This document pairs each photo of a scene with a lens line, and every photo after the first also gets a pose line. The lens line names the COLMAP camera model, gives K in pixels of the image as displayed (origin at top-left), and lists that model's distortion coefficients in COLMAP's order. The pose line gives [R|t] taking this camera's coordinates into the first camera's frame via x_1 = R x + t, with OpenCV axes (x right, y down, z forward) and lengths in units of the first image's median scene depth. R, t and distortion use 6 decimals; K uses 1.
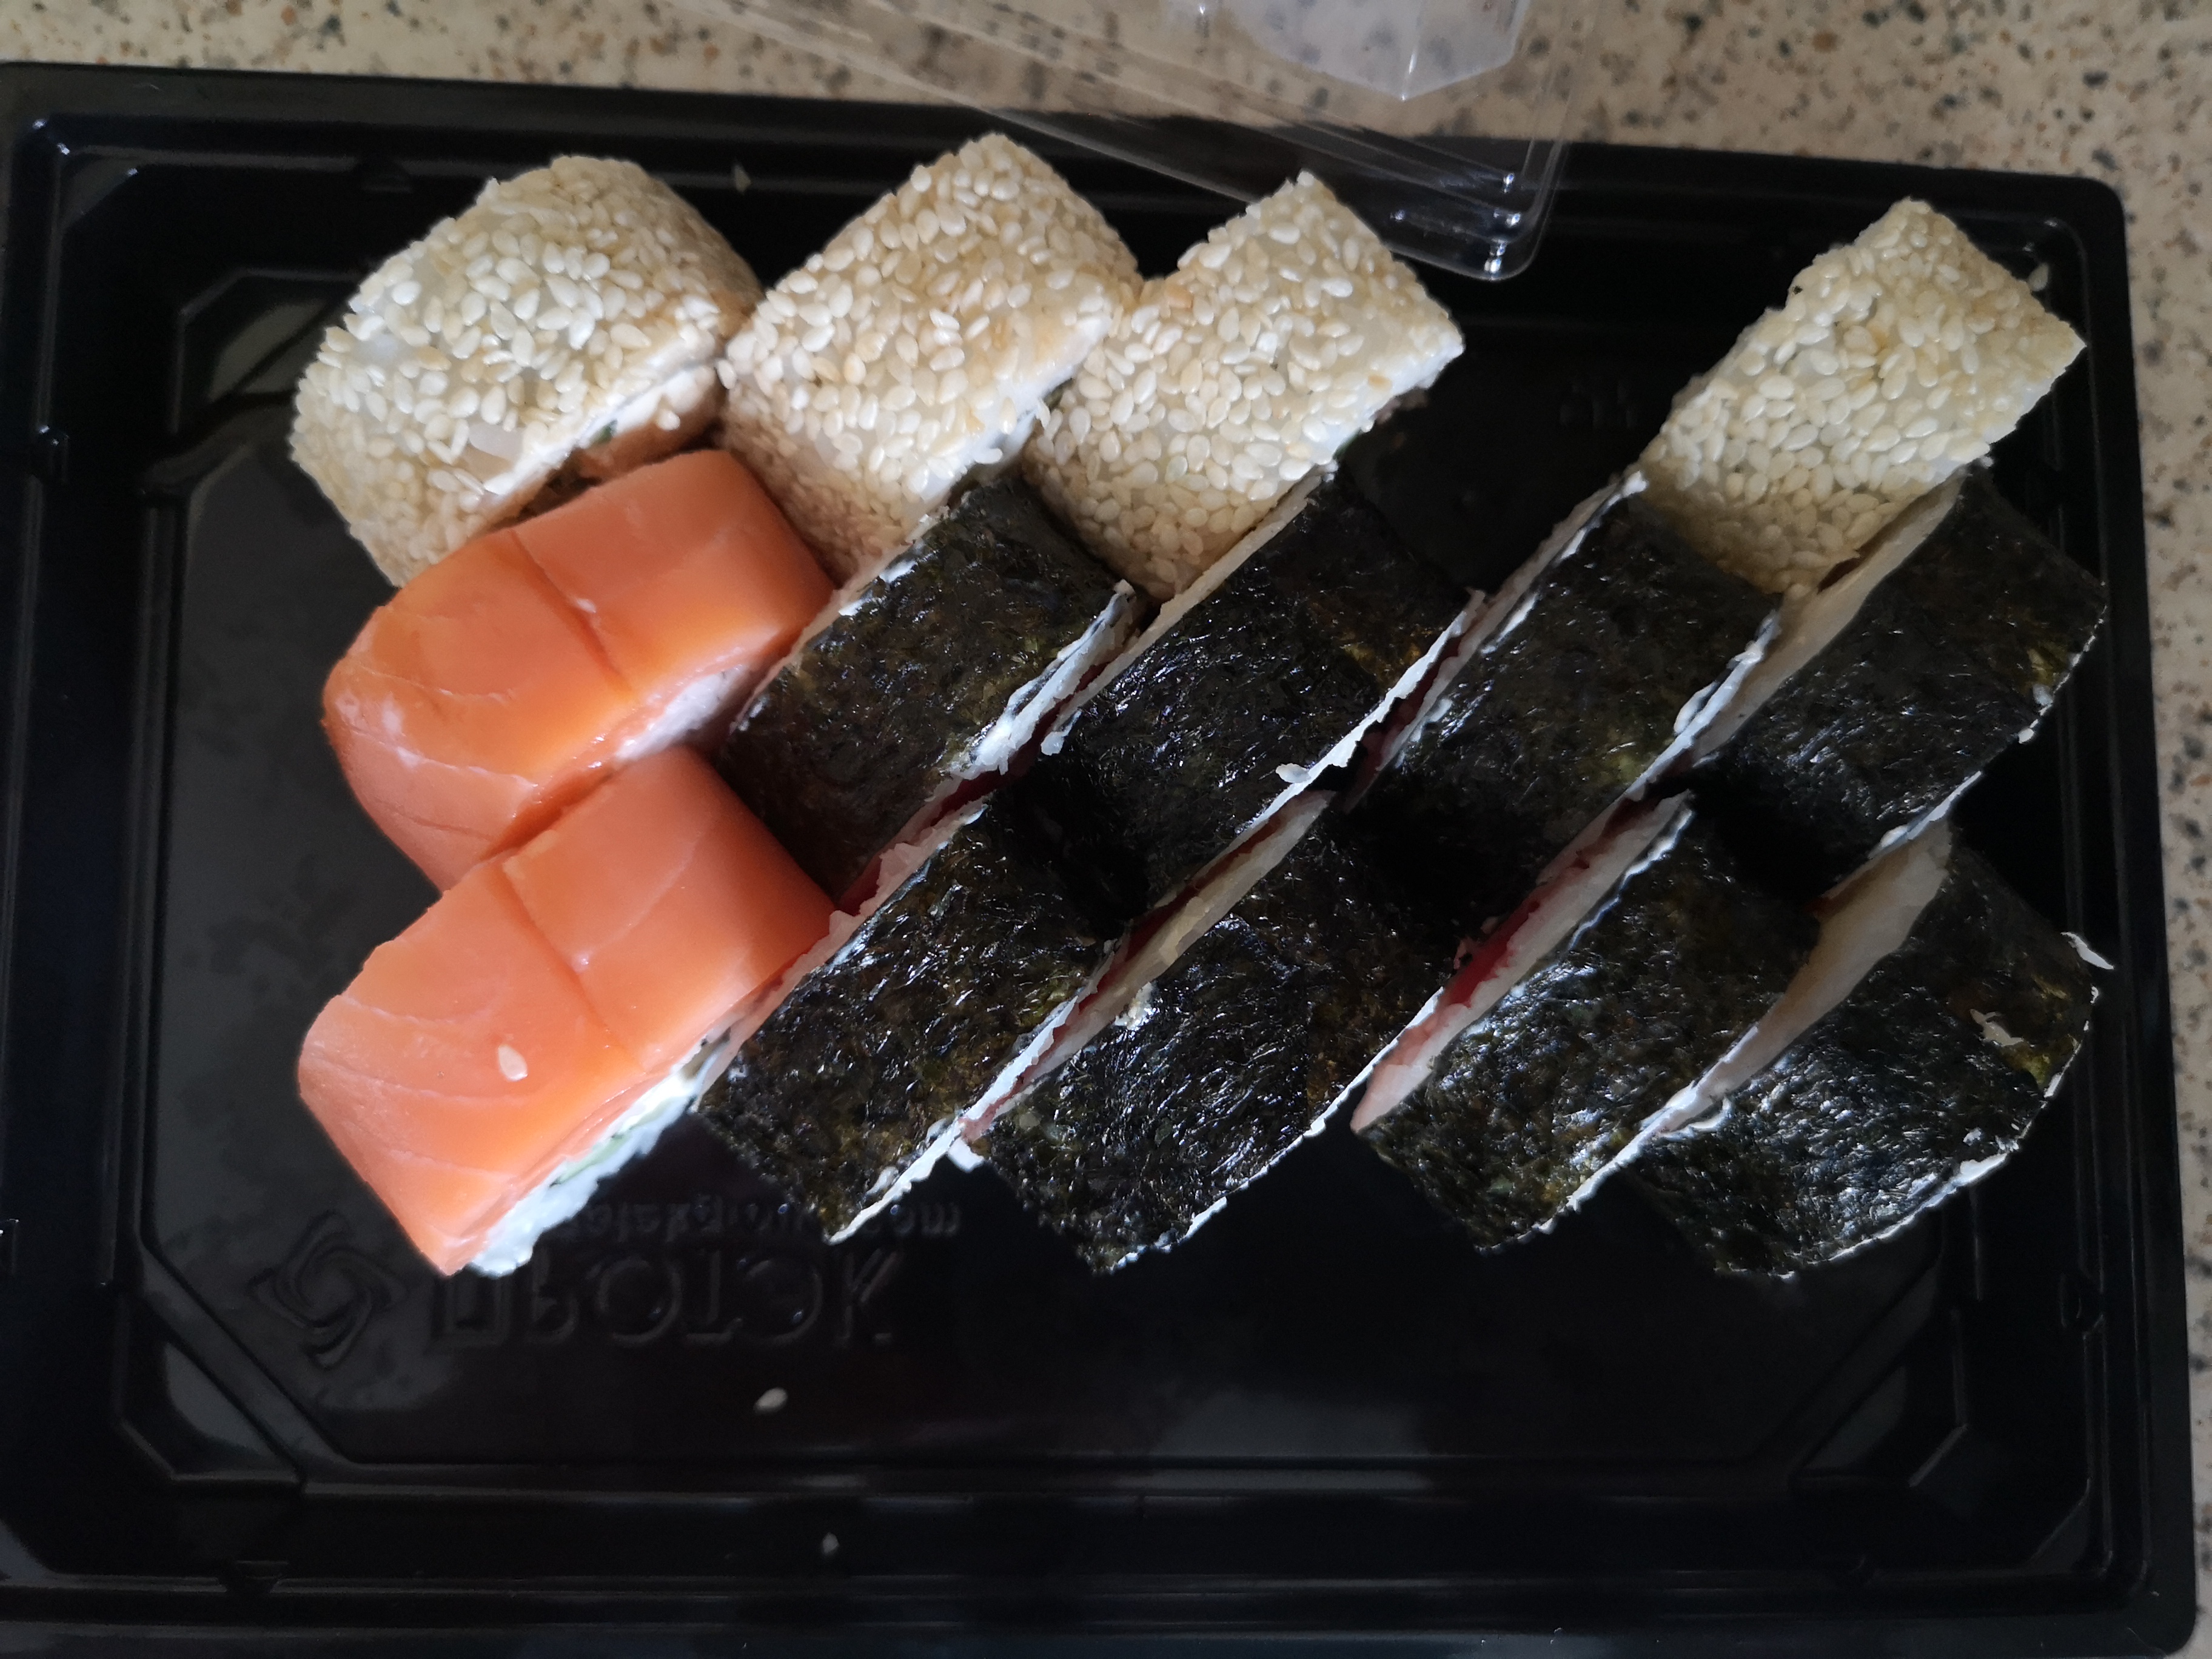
lens RADIAL K [[1704.5, 0, 1101.6], [0, 1704.5, 838.7], [0, 0, 1]] dist [-0.012632, 0.019584]
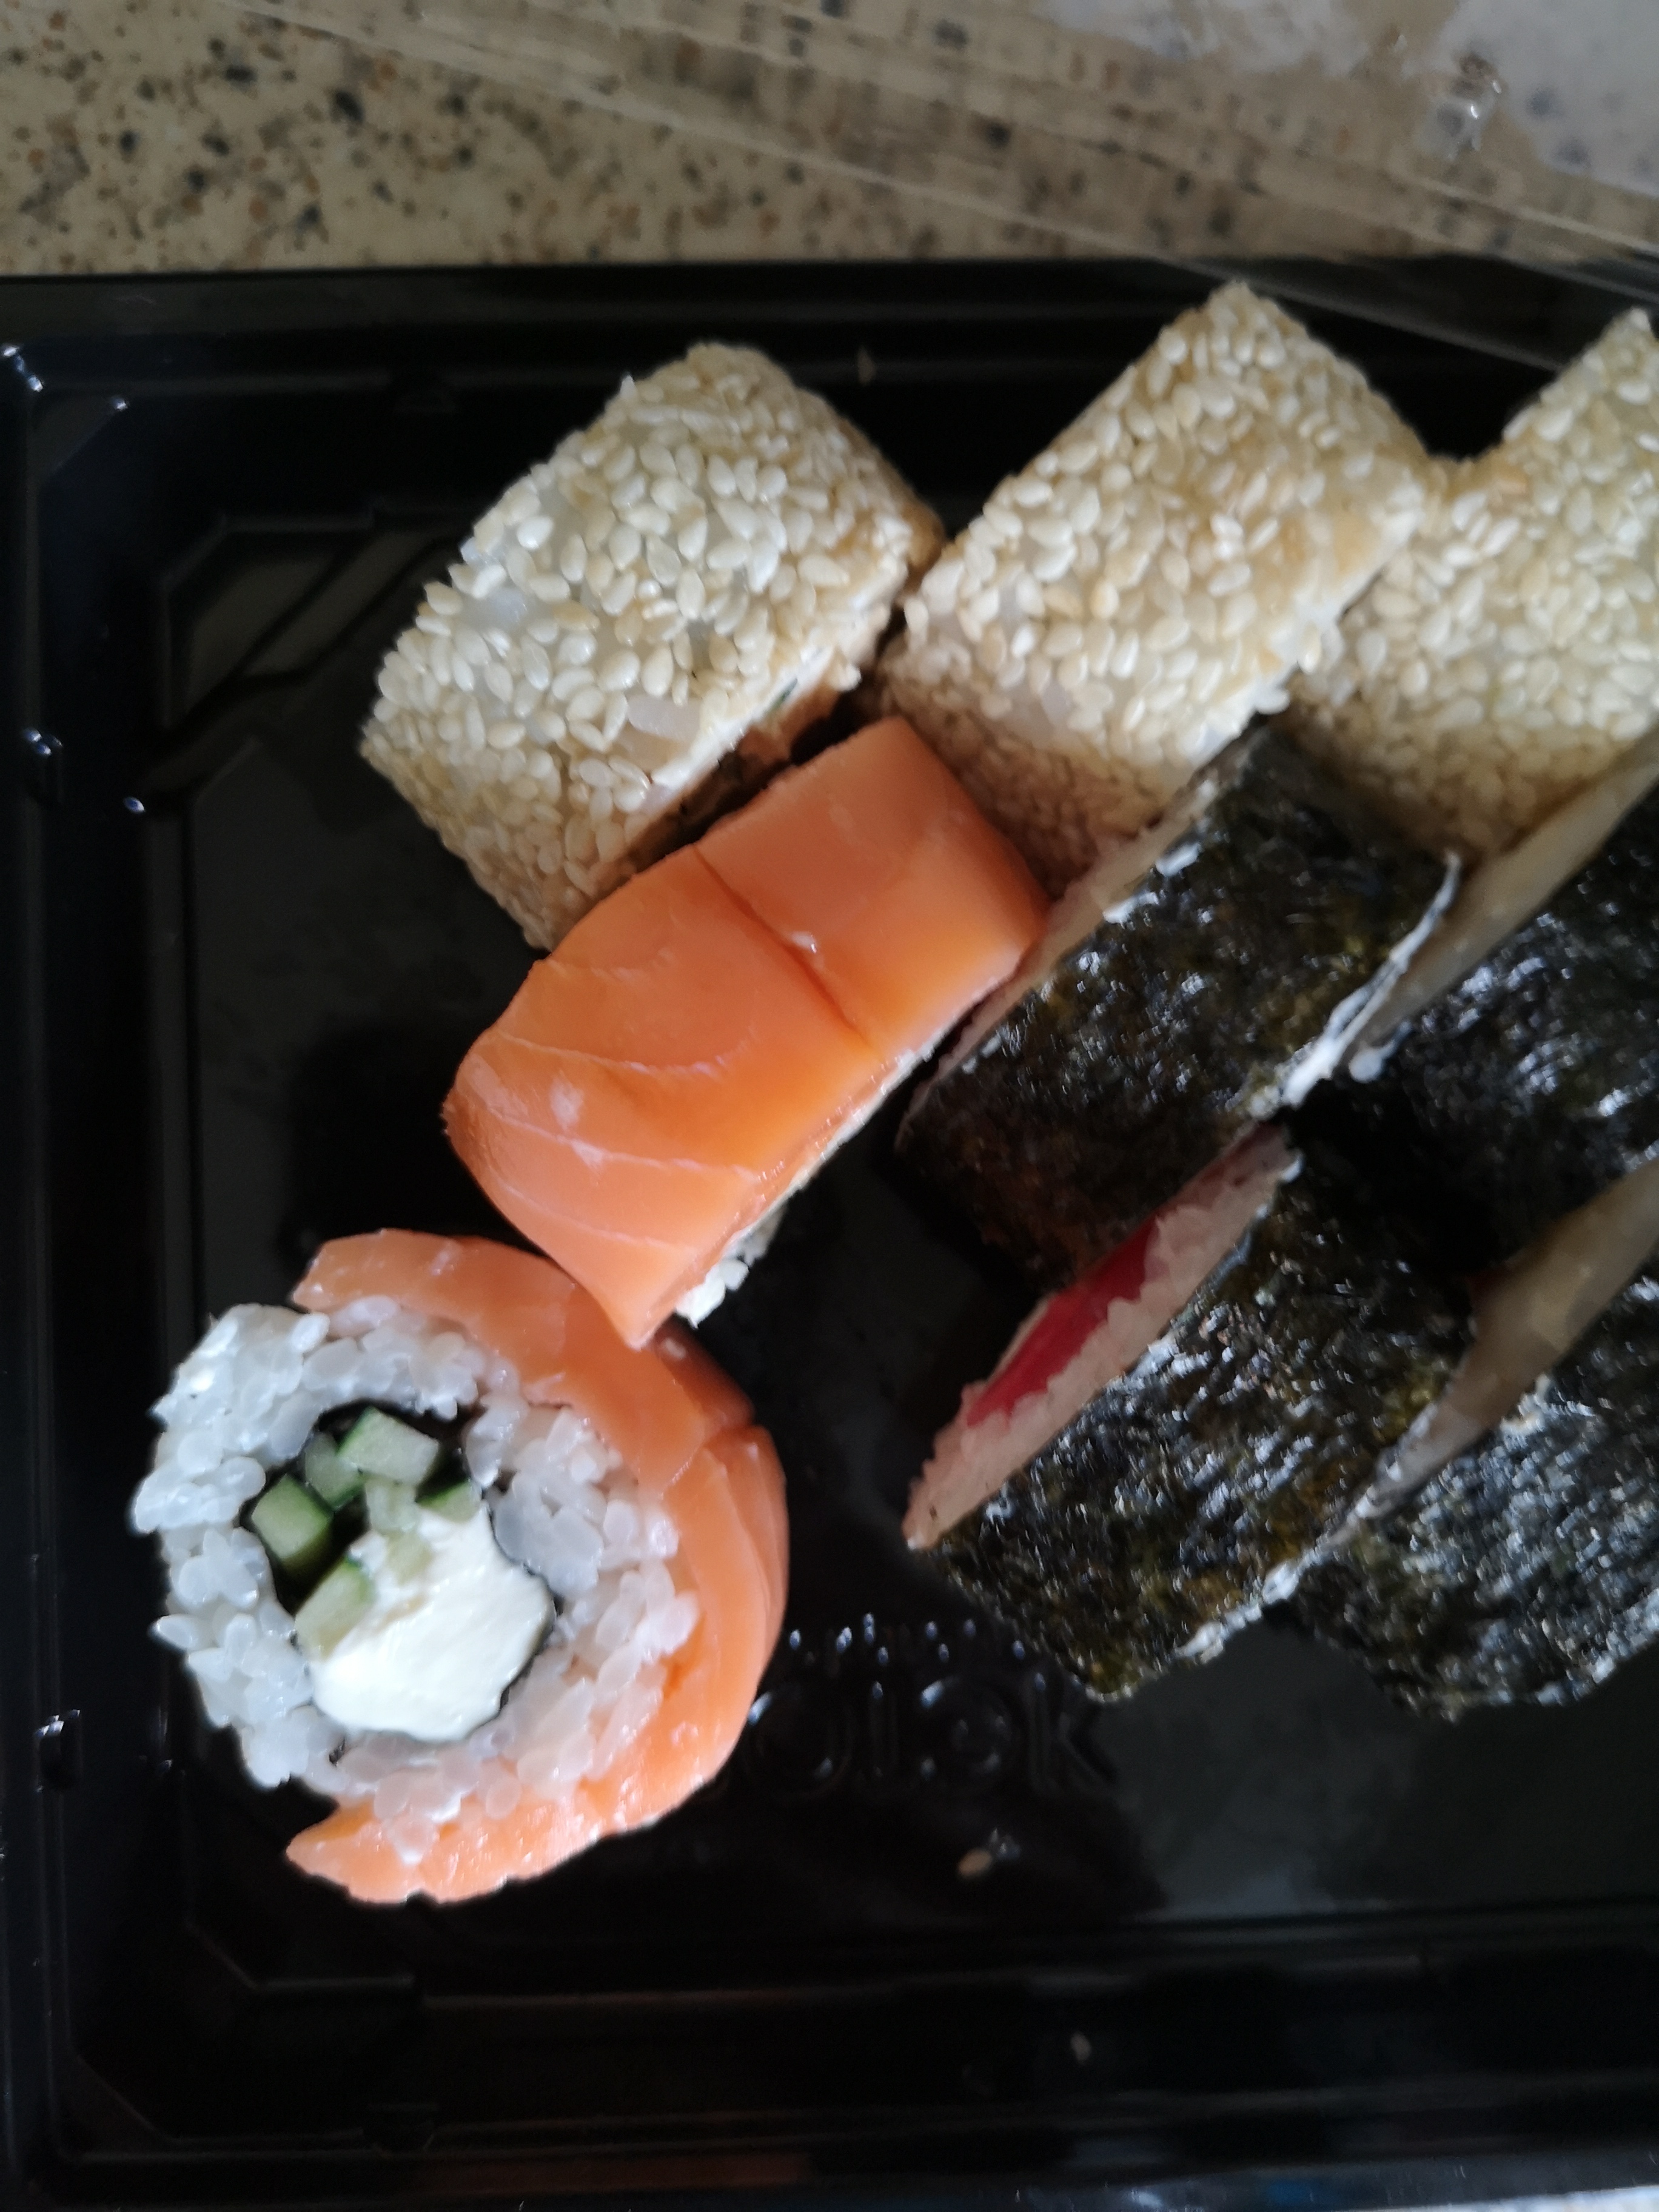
lens RADIAL K [[1704.5, 0, 827.9], [0, 1704.5, 1094.3], [0, 0, 1]] dist [-0.012632, 0.019584]
pose [[0.998306, -0.051784, -0.026537, -0.259470], [0.052406, 0.998354, 0.023305, -0.075001], [0.025286, -0.024656, 0.999376, 0.217186]]
